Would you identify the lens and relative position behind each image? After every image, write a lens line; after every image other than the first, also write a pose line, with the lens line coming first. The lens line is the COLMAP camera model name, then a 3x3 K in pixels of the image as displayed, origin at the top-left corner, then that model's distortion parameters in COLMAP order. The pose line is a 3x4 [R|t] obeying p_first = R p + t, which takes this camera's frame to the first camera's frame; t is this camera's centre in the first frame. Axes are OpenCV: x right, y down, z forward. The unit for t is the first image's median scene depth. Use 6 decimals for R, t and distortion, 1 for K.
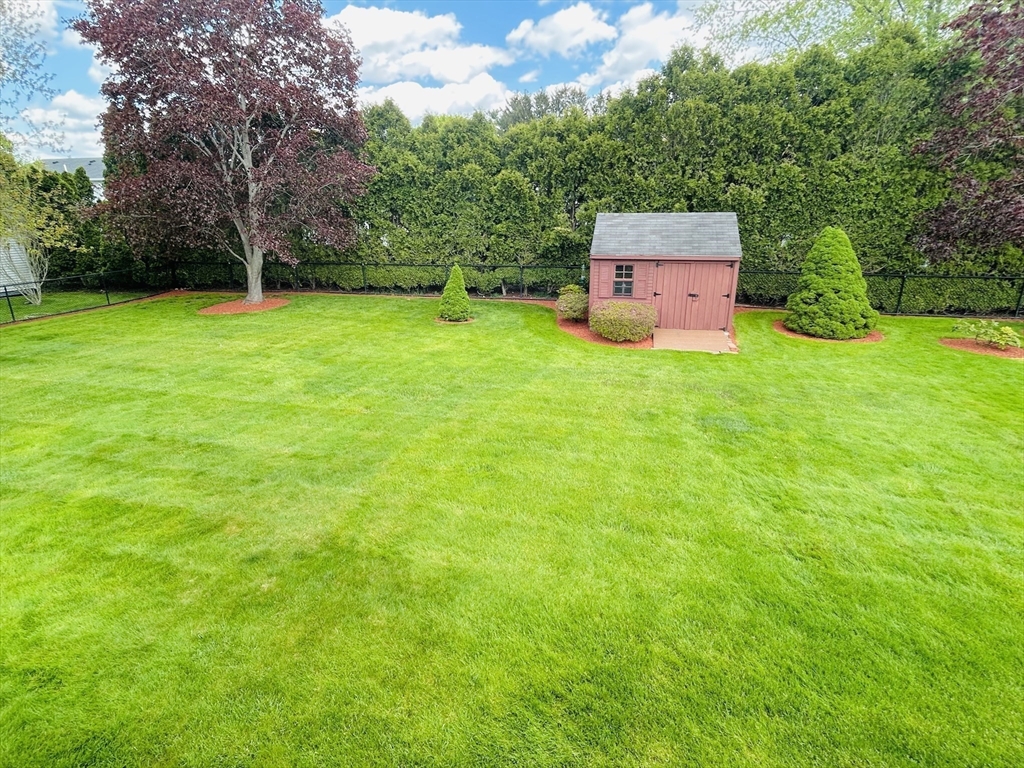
lens RADIAL K [[516.3, 0, 510.3], [0, 516.3, 384.2], [0, 0, 1]] dist [-0.007183, 0.007118]
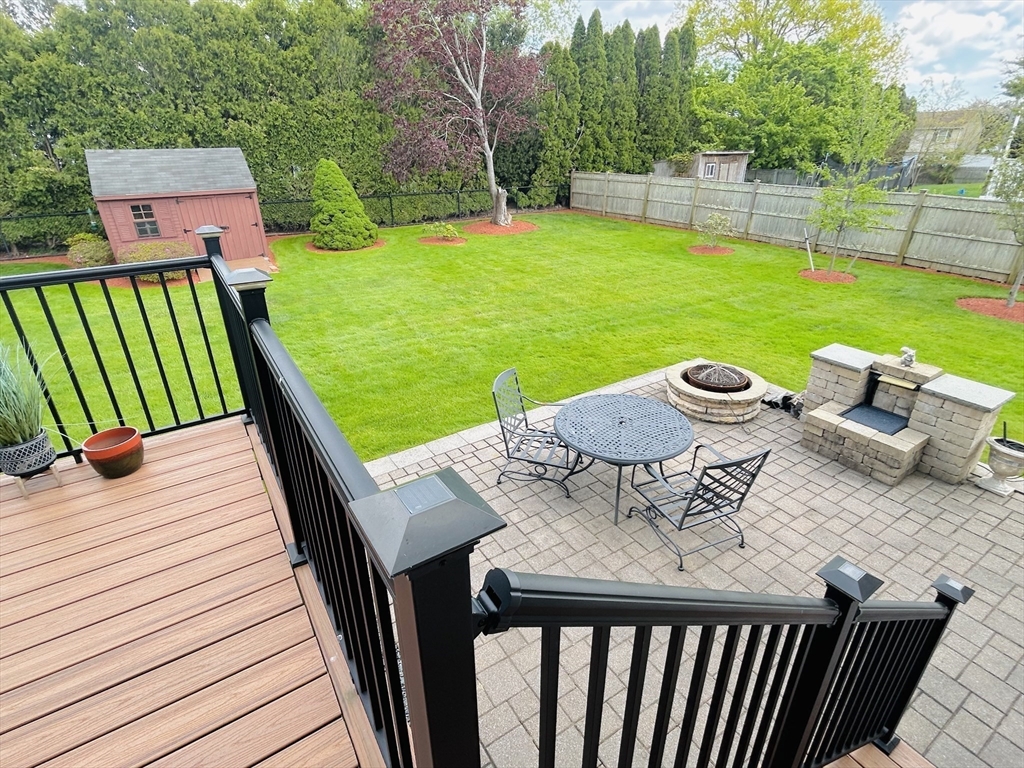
lens RADIAL K [[516.3, 0, 505.8], [0, 516.3, 377.9], [0, 0, 1]] dist [-0.007183, 0.007118]
pose [[0.695796, -0.302477, 0.651441, -0.030444], [0.234907, 0.952952, 0.191574, 0.053785], [-0.678739, 0.019732, 0.734115, -0.170245]]
